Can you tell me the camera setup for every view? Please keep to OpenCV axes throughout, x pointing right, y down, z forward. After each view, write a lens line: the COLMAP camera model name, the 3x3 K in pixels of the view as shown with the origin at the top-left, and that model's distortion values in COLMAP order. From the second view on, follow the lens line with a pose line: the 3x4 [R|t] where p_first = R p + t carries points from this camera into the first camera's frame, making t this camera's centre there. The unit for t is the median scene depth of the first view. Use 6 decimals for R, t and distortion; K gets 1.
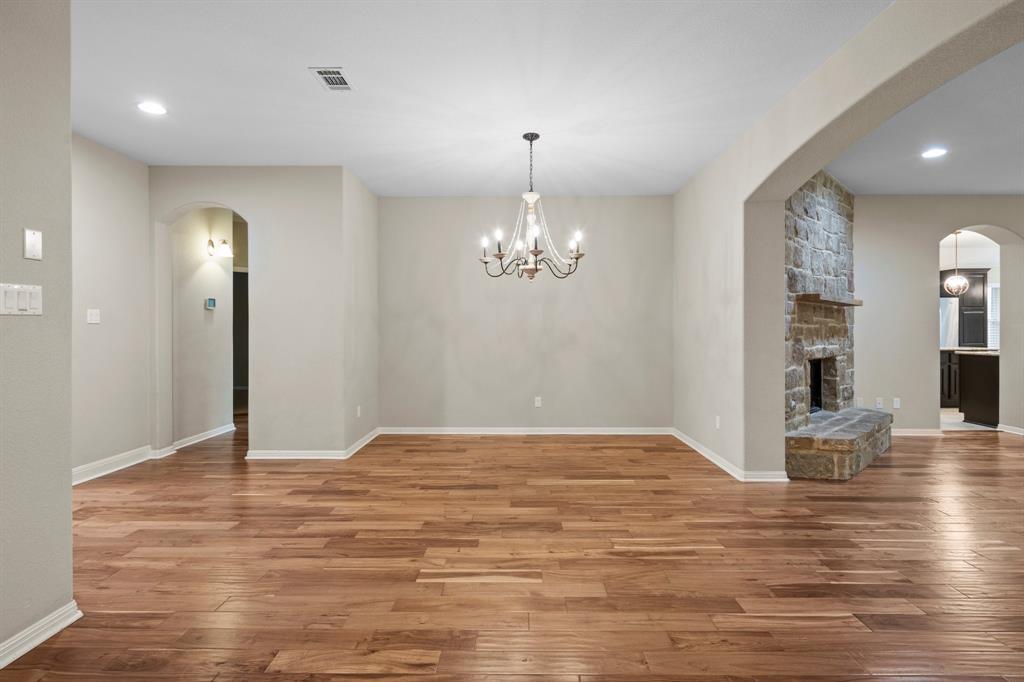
lens RADIAL K [[505.7, 0, 512.2], [0, 505.7, 329.7], [0, 0, 1]] dist [0.000101, -0.001873]
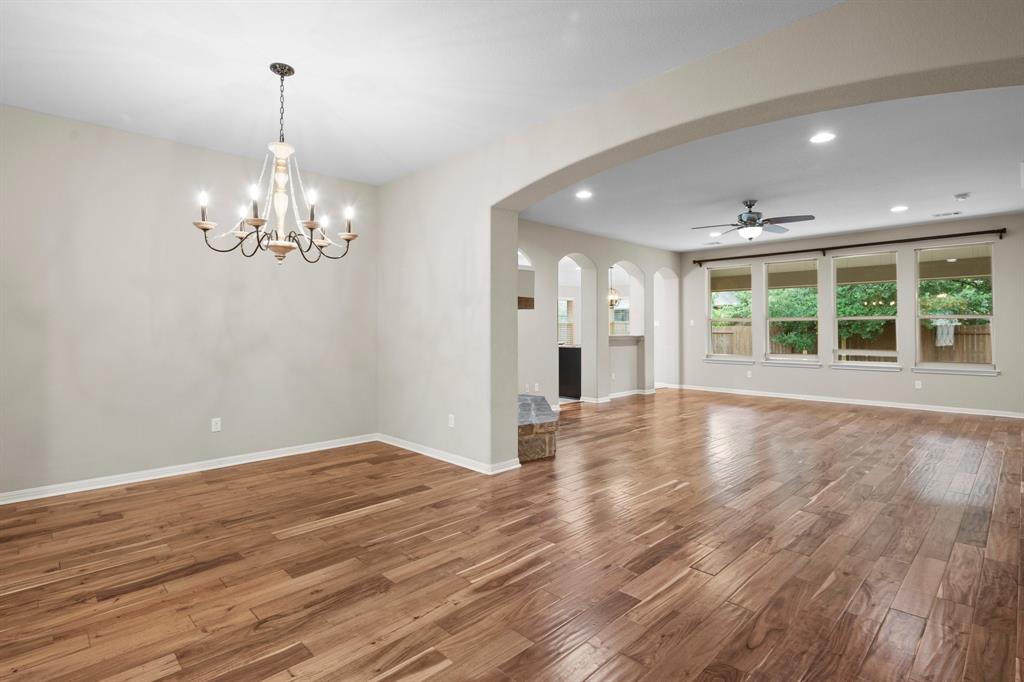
lens RADIAL K [[502.0, 0, 506.4], [0, 502.0, 323.7], [0, 0, 1]] dist [0.000301, -0.001849]
pose [[0.707804, 0.008717, 0.706355, -0.240288], [-0.000951, 0.999935, -0.011387, 0.001468], [-0.706408, 0.007388, 0.707766, 0.236506]]
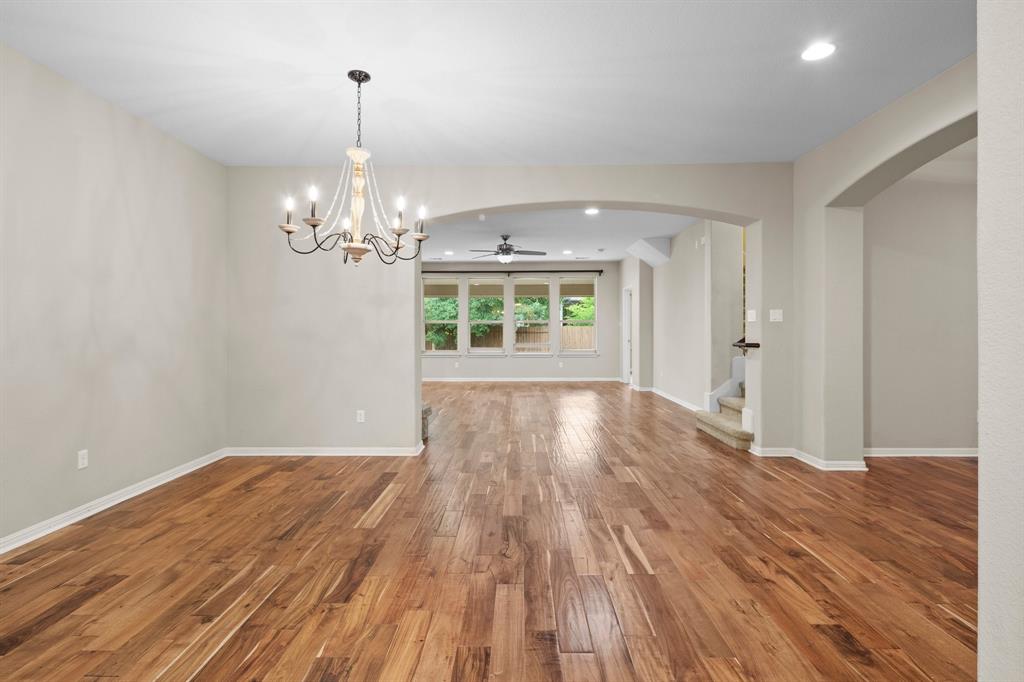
lens RADIAL K [[499.9, 0, 511.5], [0, 499.9, 327.6], [0, 0, 1]] dist [0.001914, -0.002488]
pose [[-0.001303, 0.005298, 0.999985, -0.695816], [0.001543, 0.999985, -0.005296, 0.003715], [-0.999998, 0.001536, -0.001311, 0.745589]]
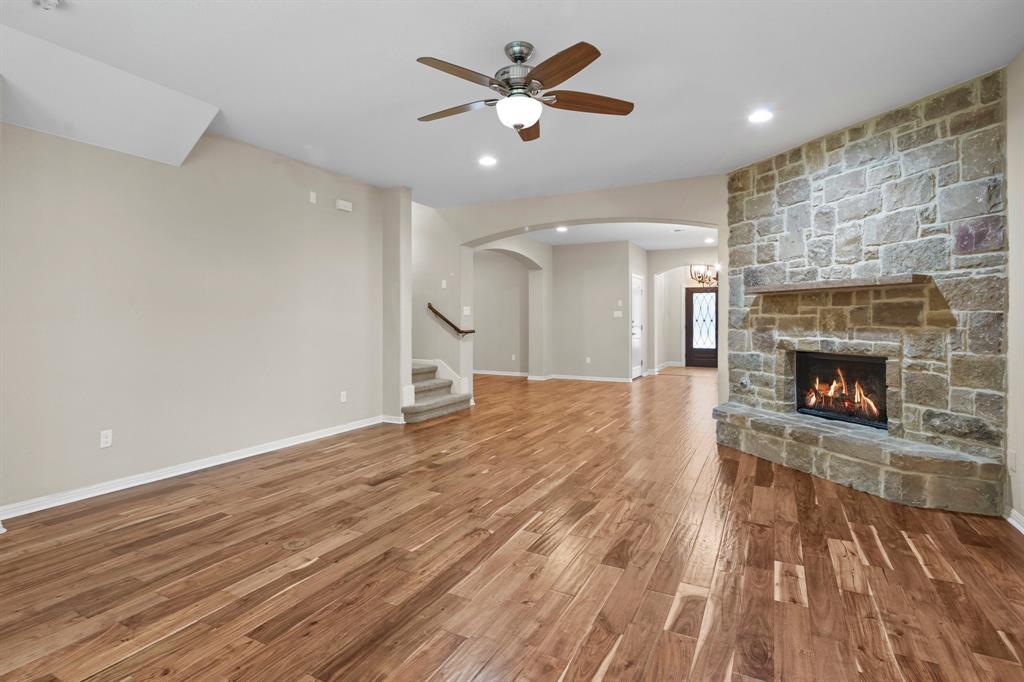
lens RADIAL K [[509.3, 0, 507.5], [0, 509.3, 319.1], [0, 0, 1]] dist [0.001140, -0.000770]
pose [[-0.449956, -0.002663, -0.893047, 1.930807], [-0.000290, 0.999996, -0.002836, 0.002196], [0.893051, -0.001017, -0.449955, 1.071380]]
